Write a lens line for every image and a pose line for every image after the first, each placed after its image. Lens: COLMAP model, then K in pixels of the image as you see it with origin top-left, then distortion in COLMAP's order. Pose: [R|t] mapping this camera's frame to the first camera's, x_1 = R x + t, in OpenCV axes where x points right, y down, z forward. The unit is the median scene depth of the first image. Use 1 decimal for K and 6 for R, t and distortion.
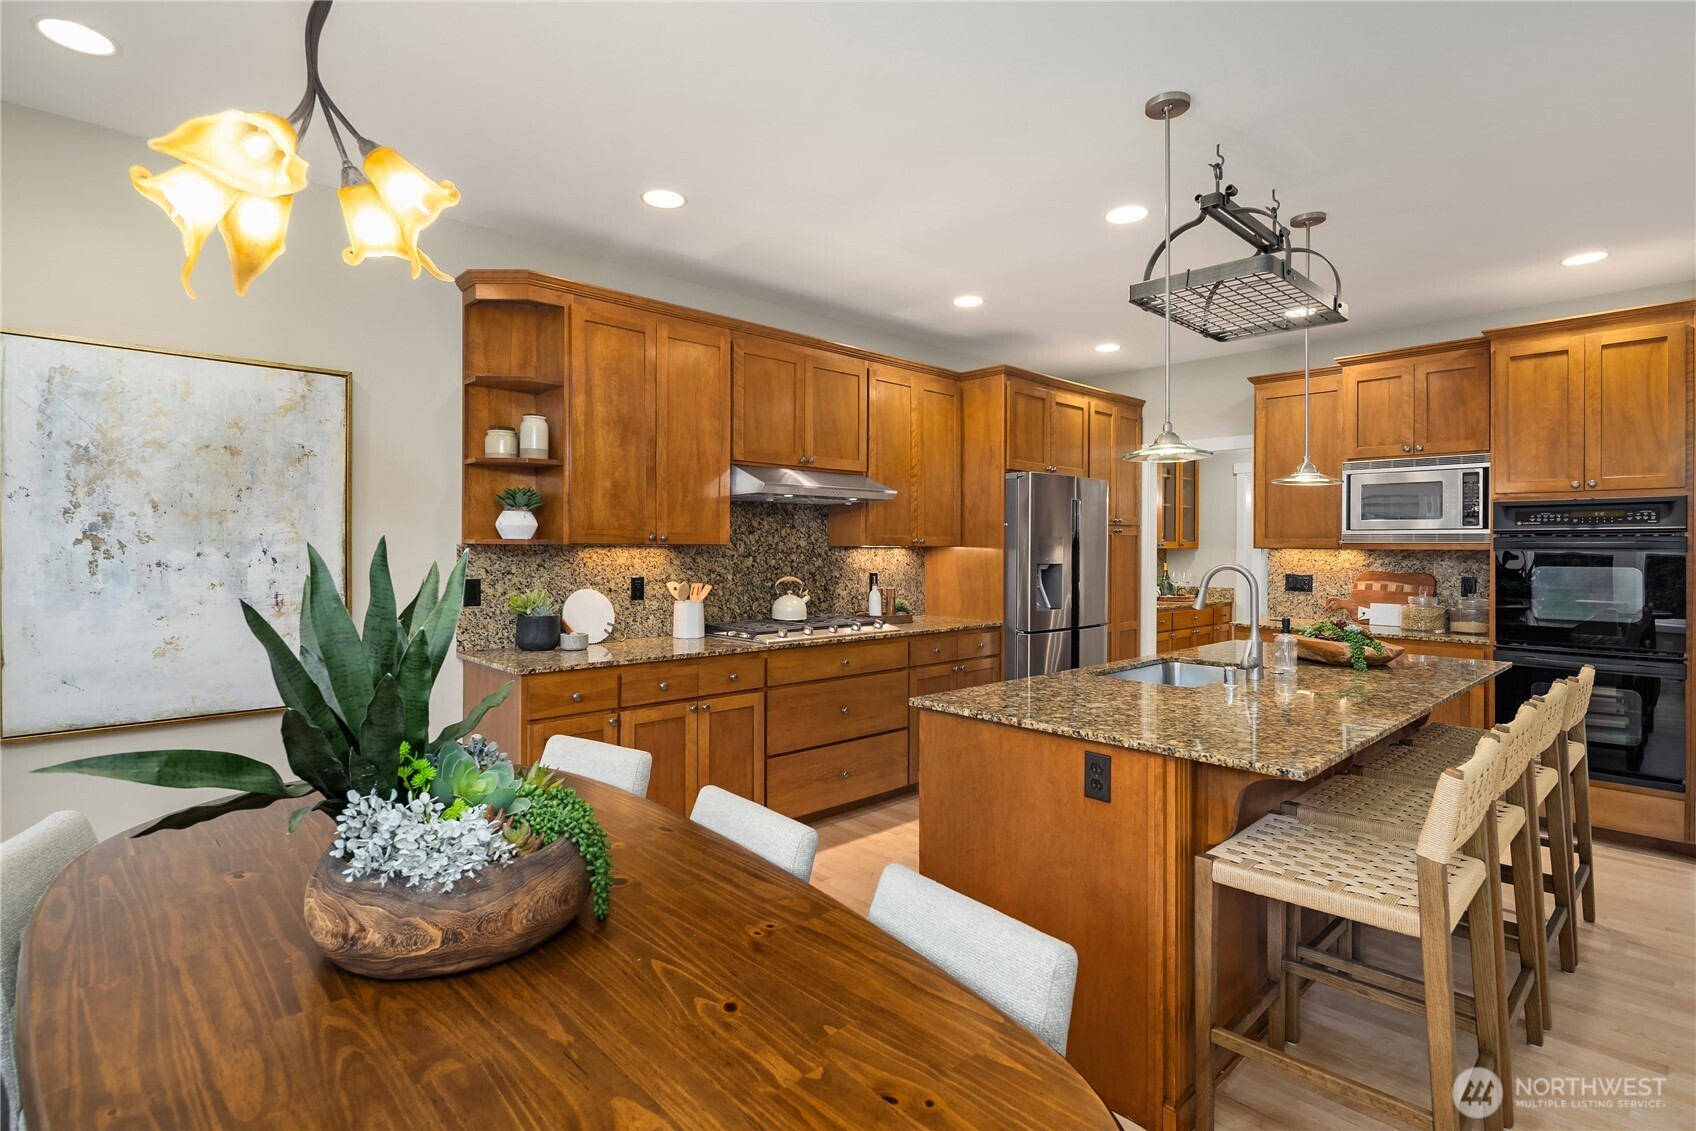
lens RADIAL K [[821.8, 0, 846.6], [0, 821.8, 557.1], [0, 0, 1]] dist [0.003783, -0.004237]
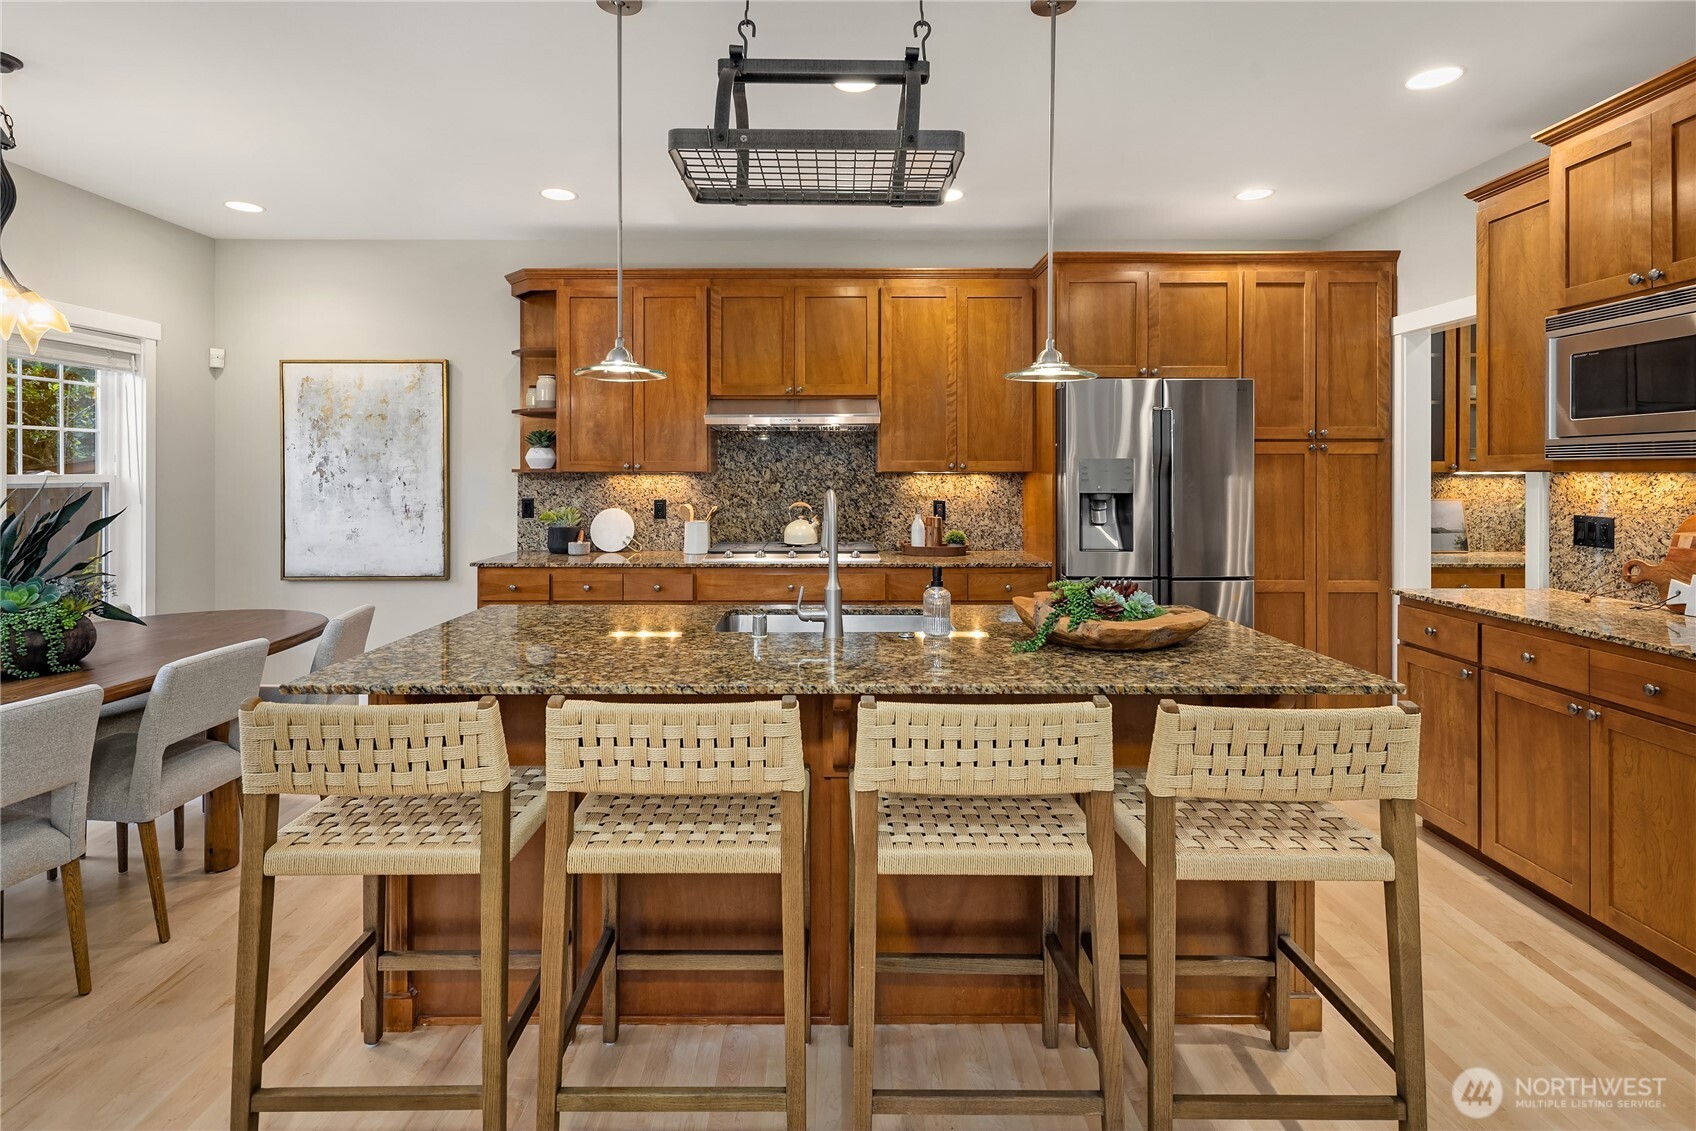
lens RADIAL K [[821.8, 0, 824.0], [0, 821.8, 482.1], [0, 0, 1]] dist [0.003783, -0.004237]
pose [[0.726743, 0.001797, -0.686907, 0.762530], [-0.003893, 0.999991, -0.001503, 0.000040], [0.686899, 0.003766, 0.726743, 0.307953]]
